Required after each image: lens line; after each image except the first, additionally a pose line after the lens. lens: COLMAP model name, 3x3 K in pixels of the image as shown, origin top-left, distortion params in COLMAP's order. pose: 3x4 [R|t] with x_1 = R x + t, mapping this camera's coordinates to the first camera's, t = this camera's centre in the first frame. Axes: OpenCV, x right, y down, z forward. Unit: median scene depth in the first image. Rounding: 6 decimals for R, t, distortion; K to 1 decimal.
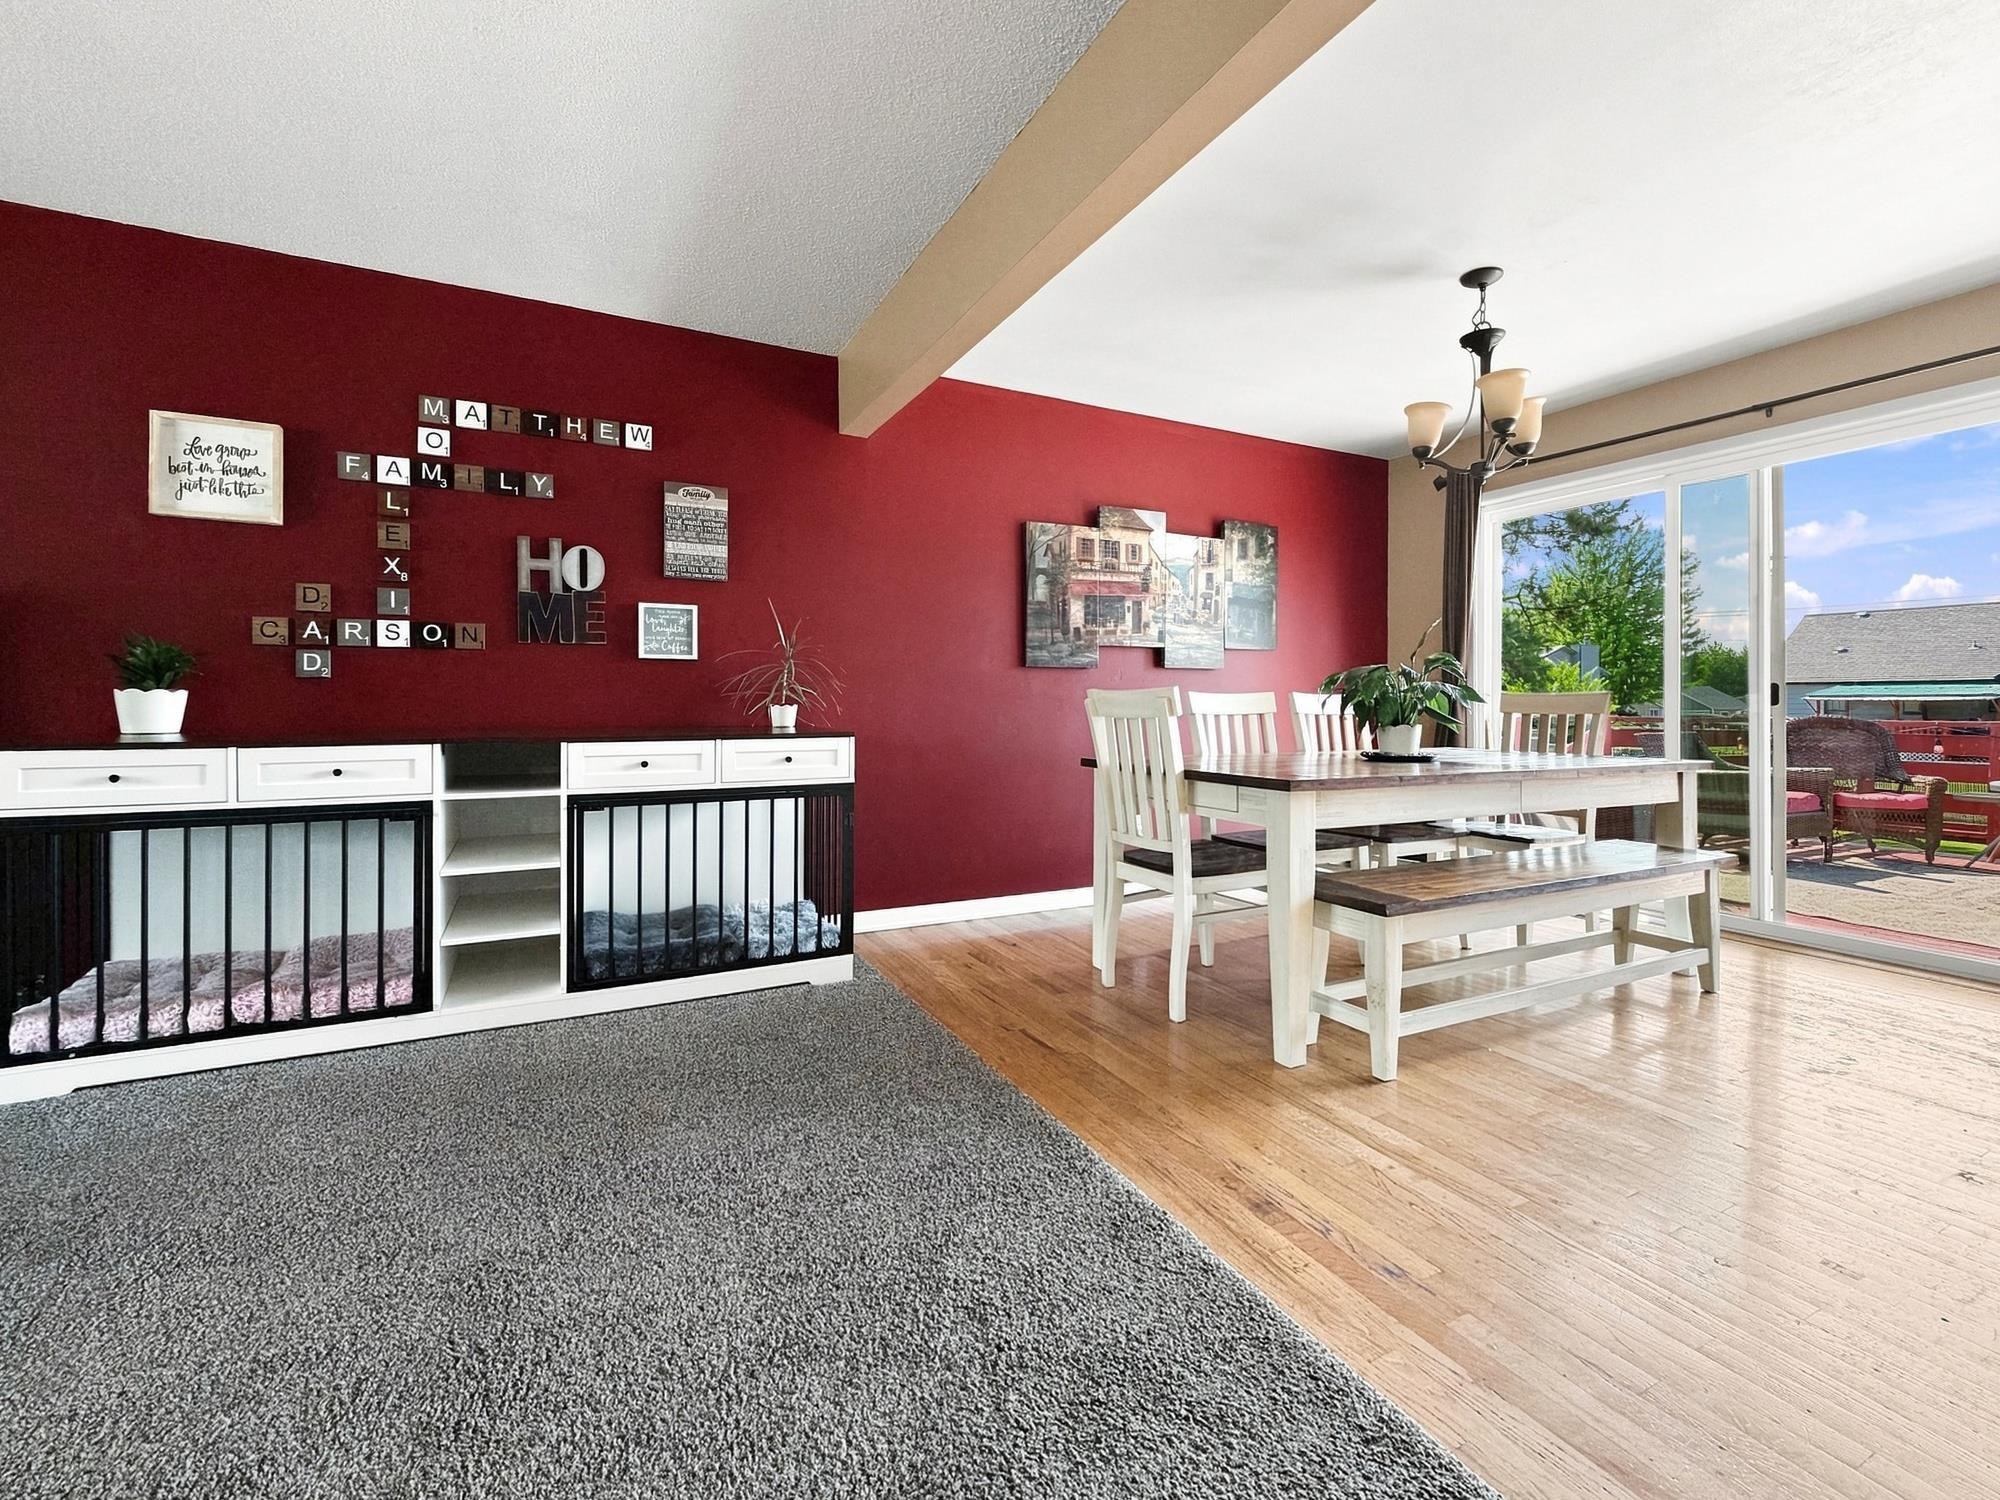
lens RADIAL K [[880.7, 0, 995.1], [0, 880.7, 702.7], [0, 0, 1]] dist [0.001376, -0.000449]
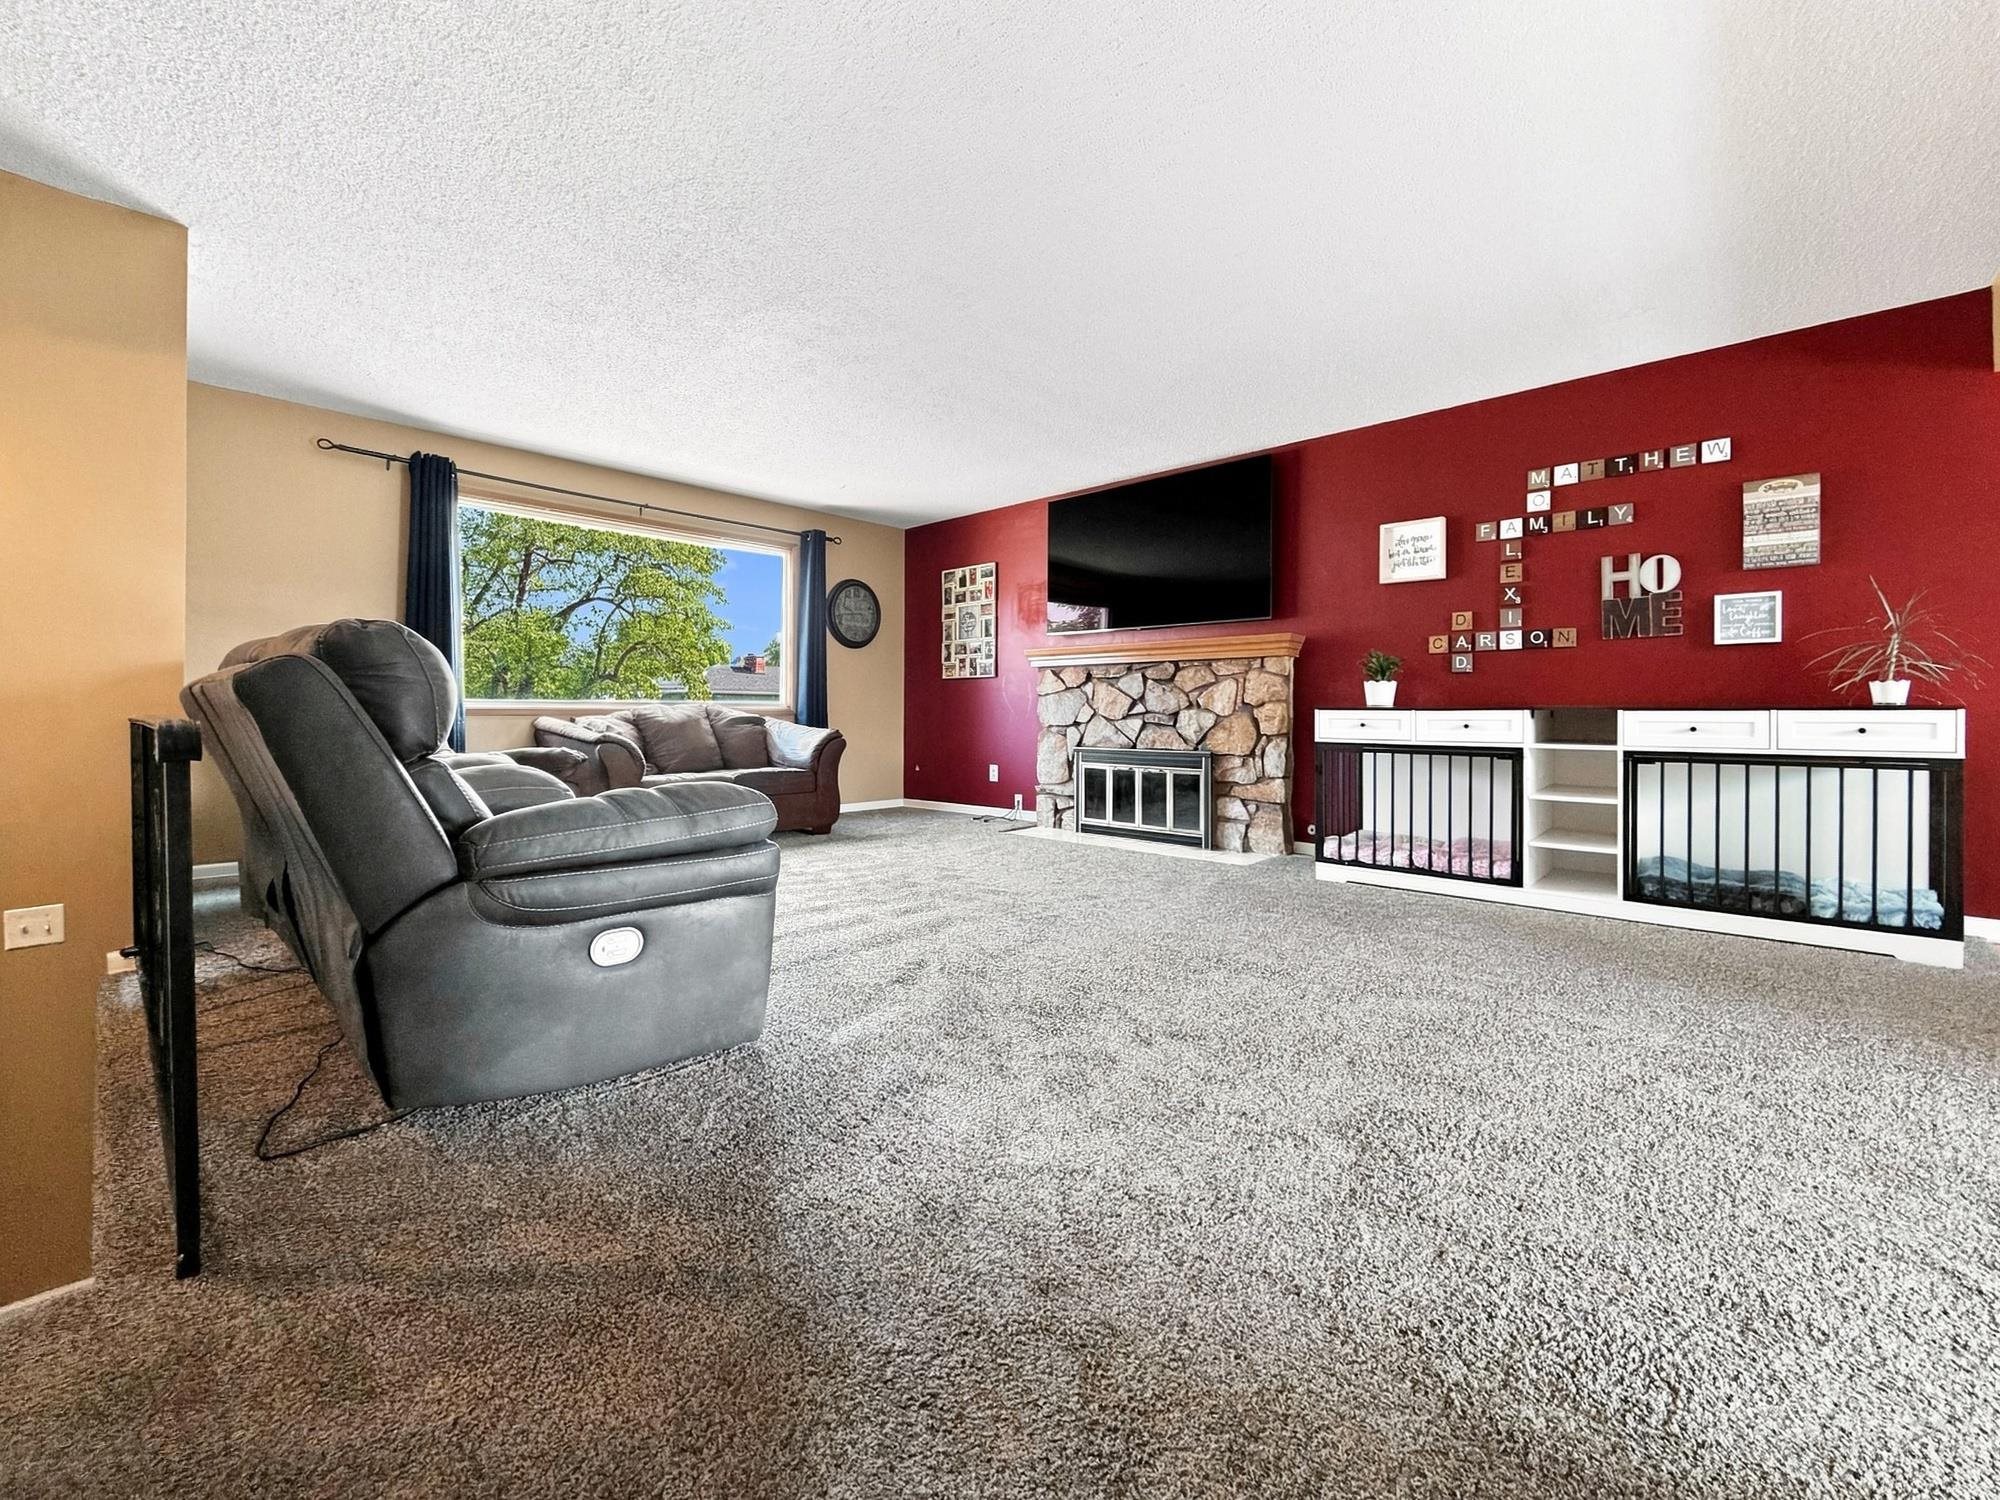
lens RADIAL K [[815.4, 0, 1022.4], [0, 815.4, 713.2], [0, 0, 1]] dist [0.000060, -0.000041]
pose [[0.358666, 0.000626, -0.933466, 0.284933], [-0.000173, 1.000000, 0.000605, 0.041781], [0.933466, -0.000056, 0.358667, -0.238961]]
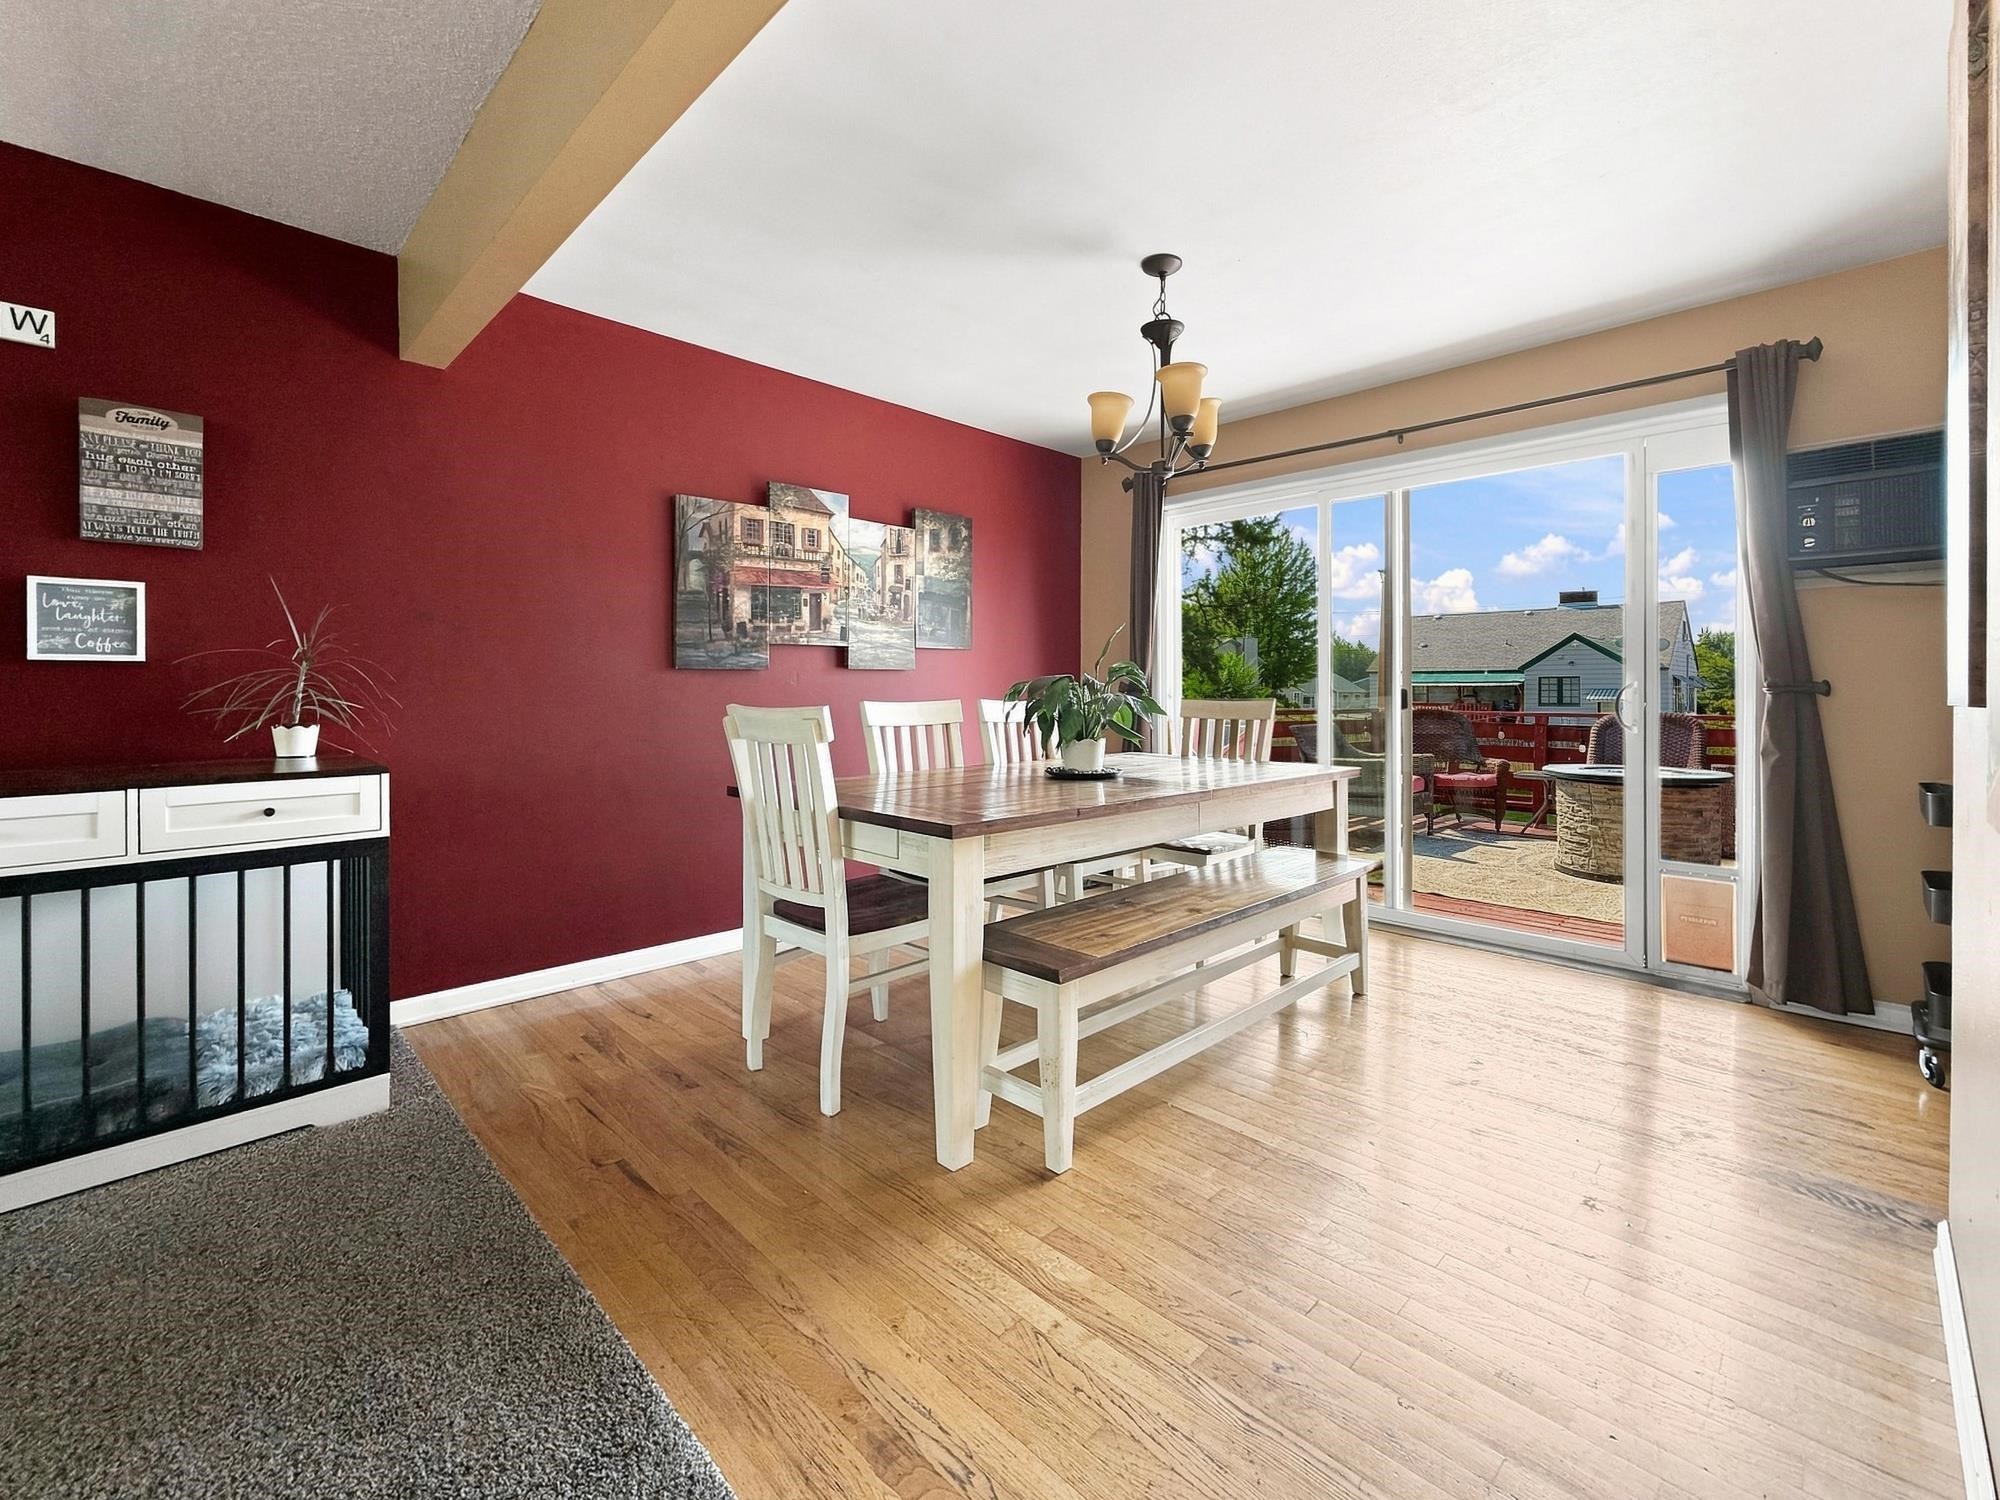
lens RADIAL K [[871.1, 0, 1005.6], [0, 871.1, 694.2], [0, 0, 1]] dist [0.000684, -0.000240]
pose [[0.949180, -0.004980, 0.314694, 0.094931], [0.002361, 0.999959, 0.008701, -0.030939], [-0.314724, -0.007515, 0.949153, 0.159463]]
